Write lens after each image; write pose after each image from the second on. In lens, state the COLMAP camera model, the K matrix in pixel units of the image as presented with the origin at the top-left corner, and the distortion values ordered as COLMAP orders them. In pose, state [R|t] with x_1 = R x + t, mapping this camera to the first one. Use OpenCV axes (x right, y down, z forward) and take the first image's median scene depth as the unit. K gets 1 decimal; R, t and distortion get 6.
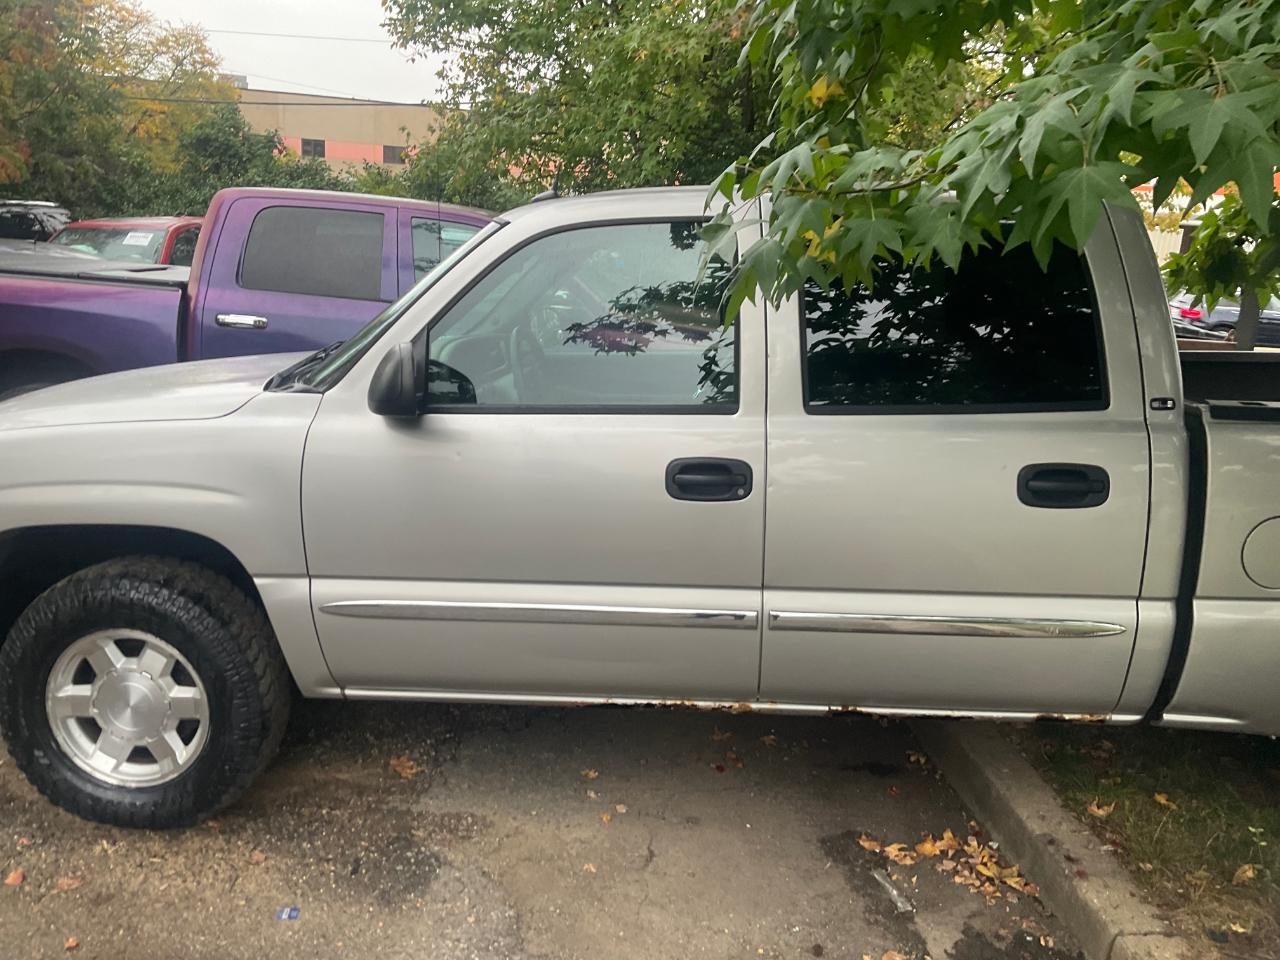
lens RADIAL K [[1045.9, 0, 643.3], [0, 1045.9, 468.8], [0, 0, 1]] dist [0.070932, -0.138605]
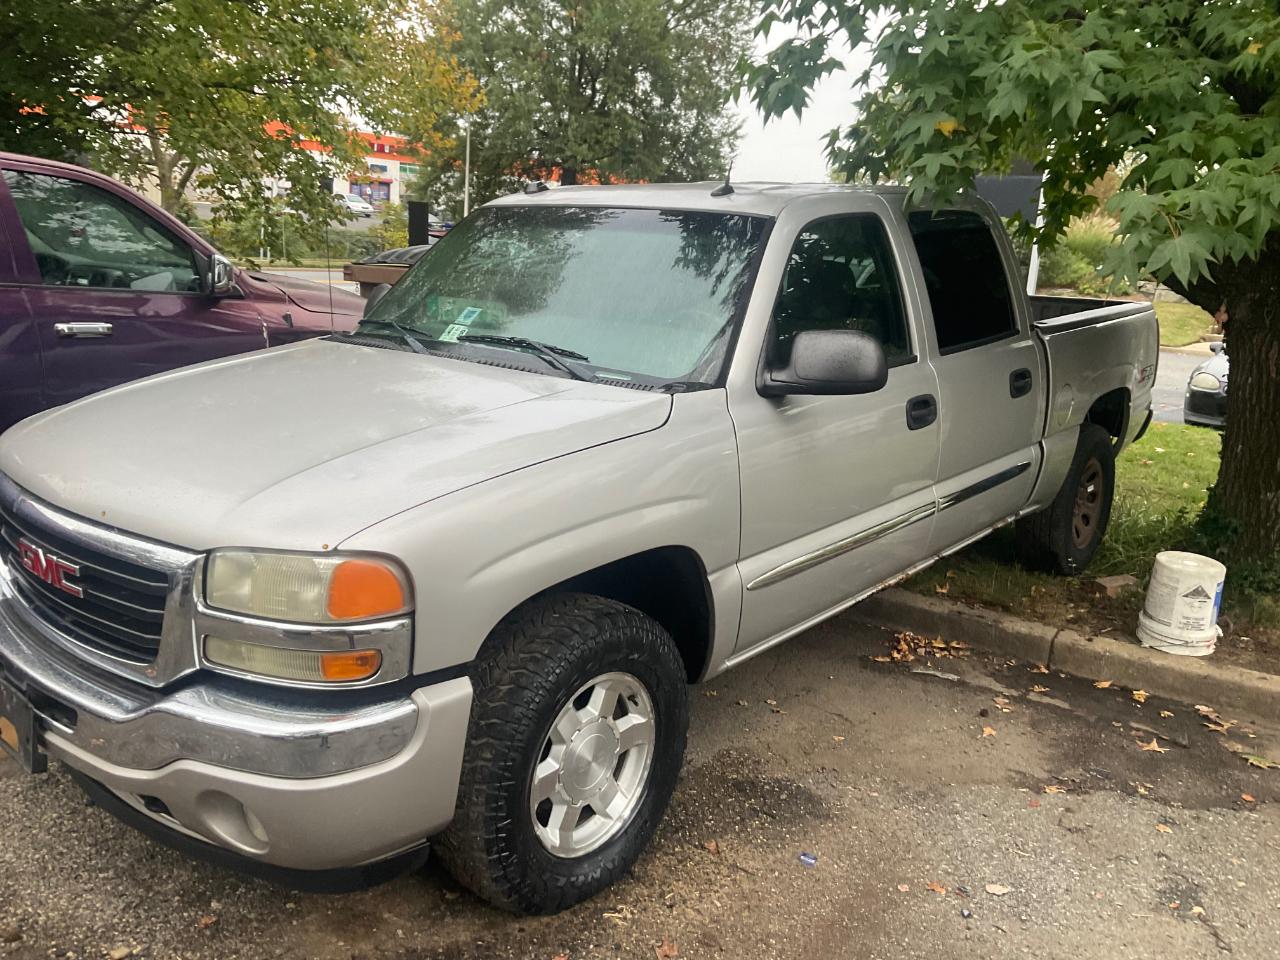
lens RADIAL K [[1045.9, 0, 635.2], [0, 1045.9, 475.8], [0, 0, 1]] dist [0.070932, -0.138605]
pose [[0.604704, -0.192102, 0.772936, -1.112543], [0.142175, 0.980925, 0.132564, -0.127864], [-0.783658, 0.029731, 0.620481, 0.409516]]
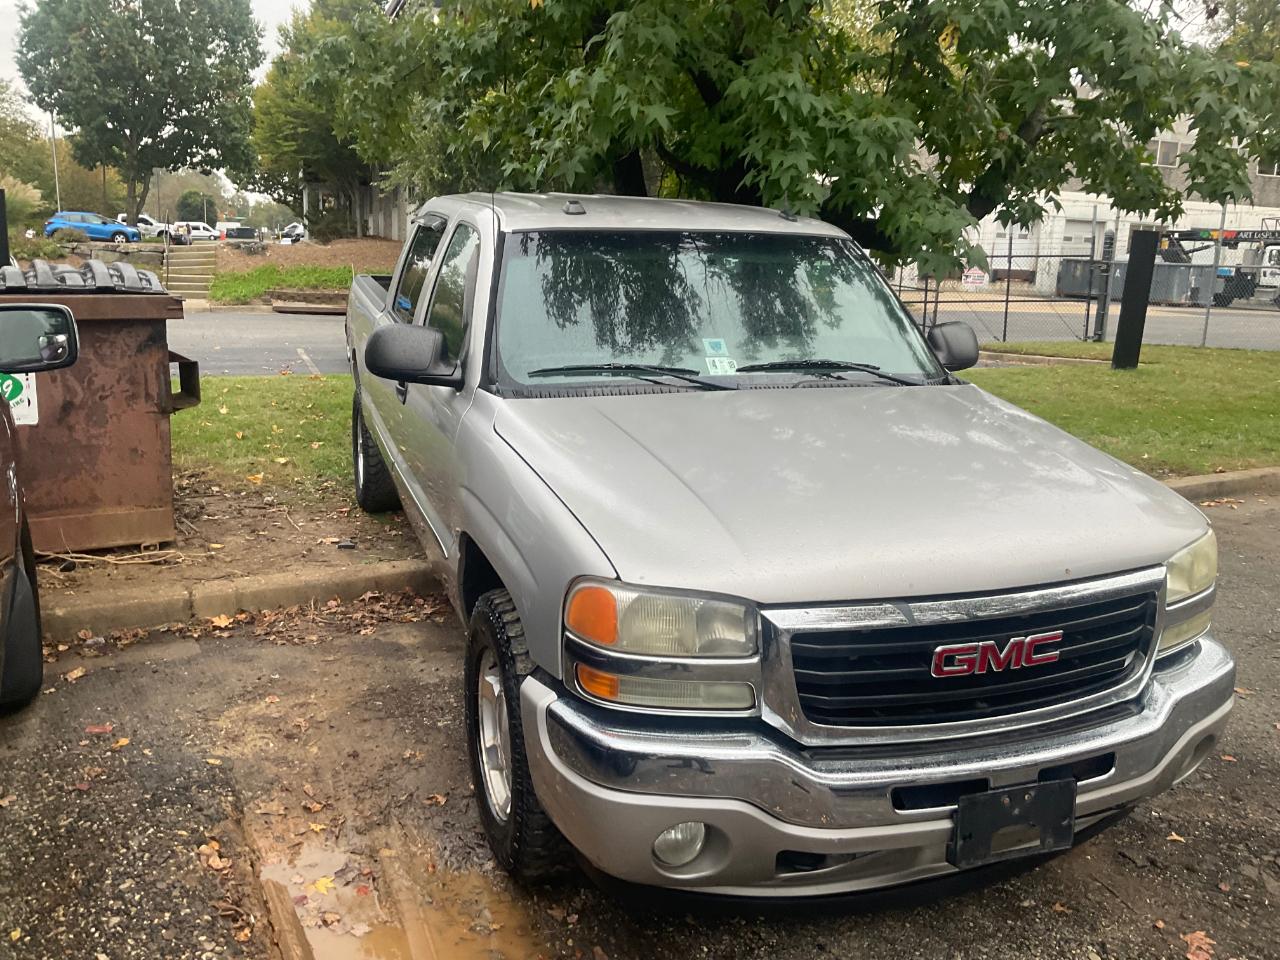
lens RADIAL K [[1045.9, 0, 626.1], [0, 1045.9, 472.6], [0, 0, 1]] dist [0.070932, -0.138605]
pose [[-0.374186, -0.257948, 0.890757, -1.328706], [0.149761, 0.931120, 0.332547, -0.444878], [-0.915181, 0.257835, -0.309782, 1.749620]]
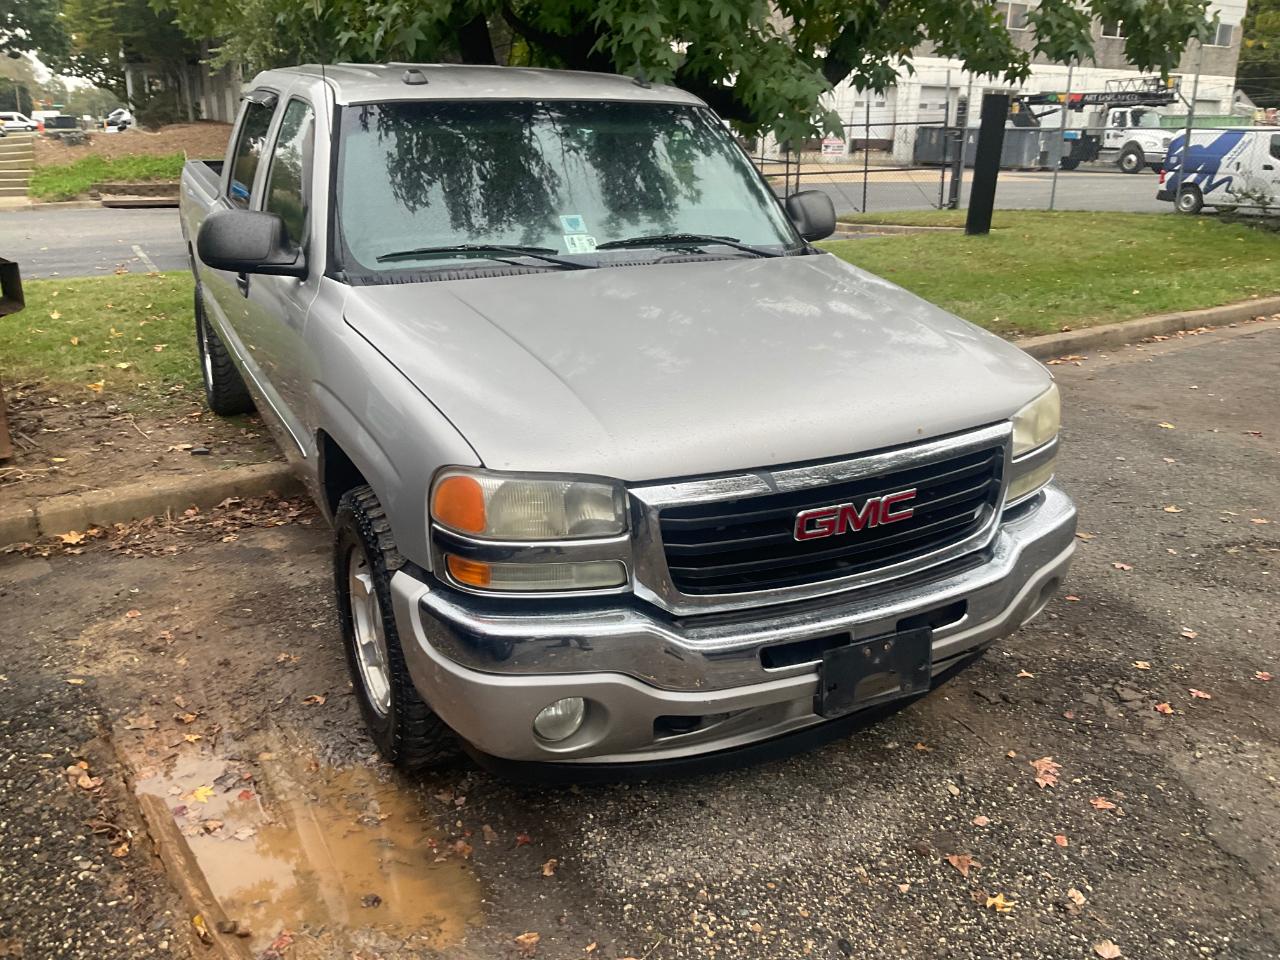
lens RADIAL K [[1045.9, 0, 629.9], [0, 1045.9, 478.3], [0, 0, 1]] dist [0.070932, -0.138605]
pose [[-0.491623, -0.328064, 0.806648, -1.324942], [0.155262, 0.878456, 0.451895, -0.433664], [-0.856855, 0.347404, -0.380933, 1.735691]]
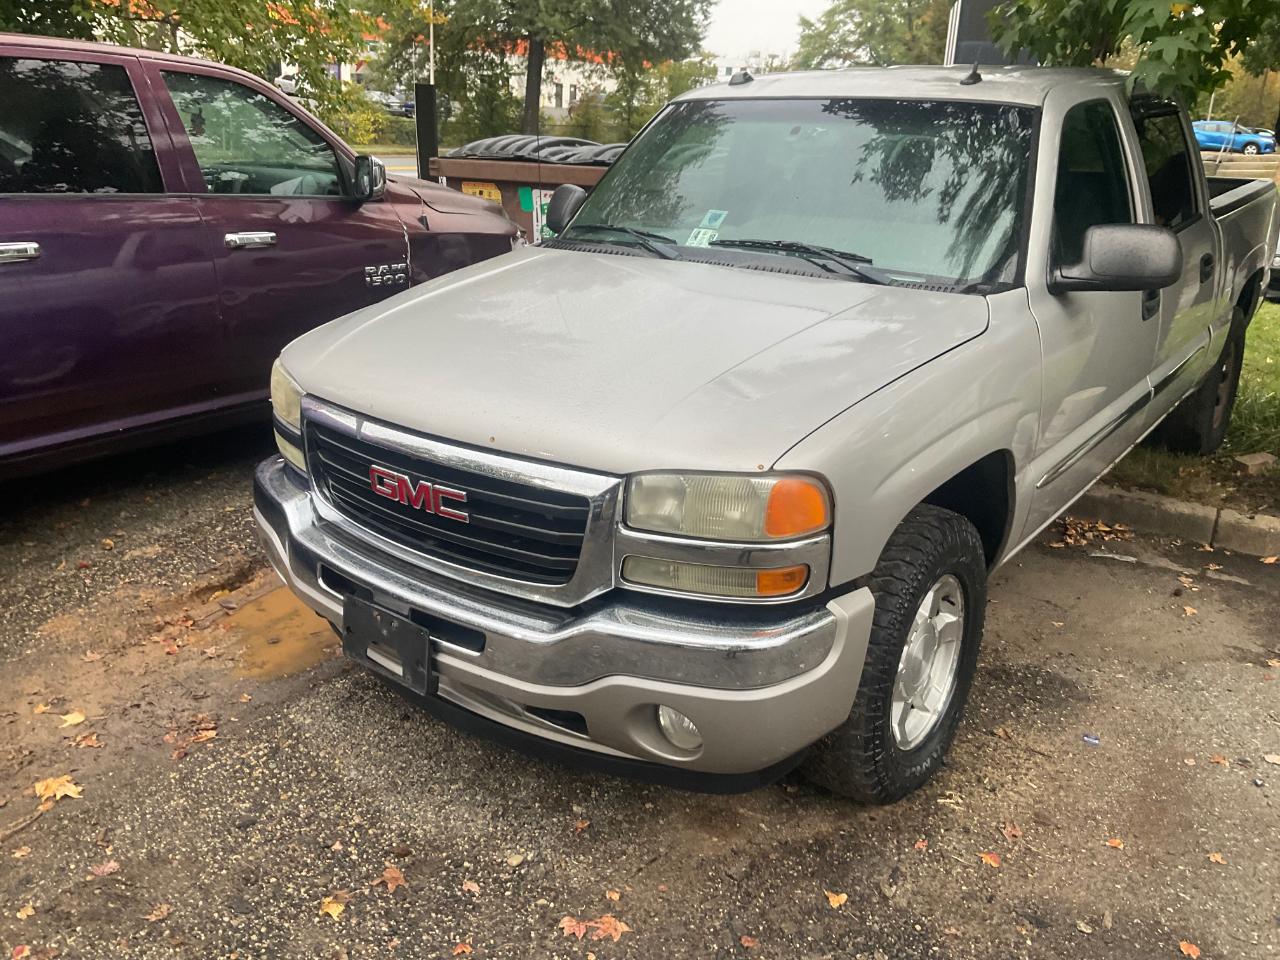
lens RADIAL K [[1045.9, 0, 637.3], [0, 1045.9, 475.1], [0, 0, 1]] dist [0.070932, -0.138605]
pose [[0.569860, -0.295622, 0.766726, -1.295533], [0.168444, 0.955259, 0.243119, -0.198845], [-0.804293, -0.009394, 0.594159, 0.655067]]
